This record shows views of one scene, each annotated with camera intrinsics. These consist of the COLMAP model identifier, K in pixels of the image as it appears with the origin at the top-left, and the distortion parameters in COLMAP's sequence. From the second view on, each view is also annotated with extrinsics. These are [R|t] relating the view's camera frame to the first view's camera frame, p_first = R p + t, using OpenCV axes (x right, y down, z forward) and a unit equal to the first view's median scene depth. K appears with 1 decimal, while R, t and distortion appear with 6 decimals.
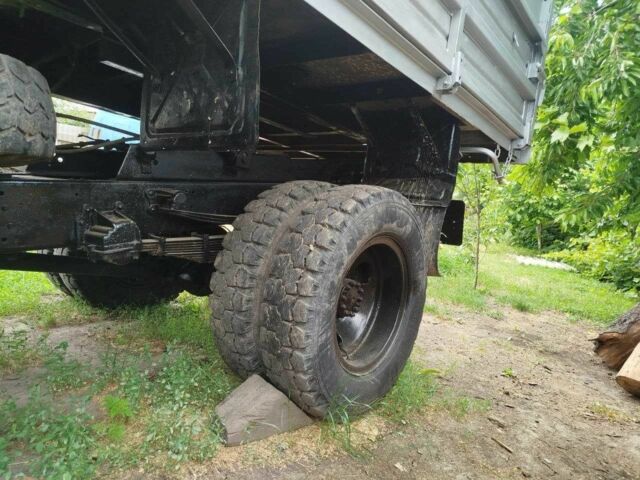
lens RADIAL K [[455.6, 0, 320.6], [0, 455.6, 239.7], [0, 0, 1]] dist [0.001027, -0.001532]
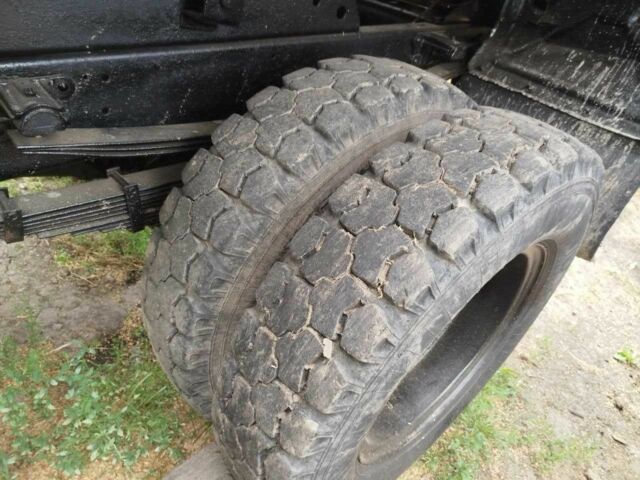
lens RADIAL K [[455.6, 0, 318.6], [0, 455.6, 240.2], [0, 0, 1]] dist [0.001027, -0.001532]
pose [[0.978120, 0.179853, -0.104568, -0.003039], [-0.110692, 0.875486, 0.470395, -0.210359], [0.176150, -0.448528, 0.876238, 0.620283]]
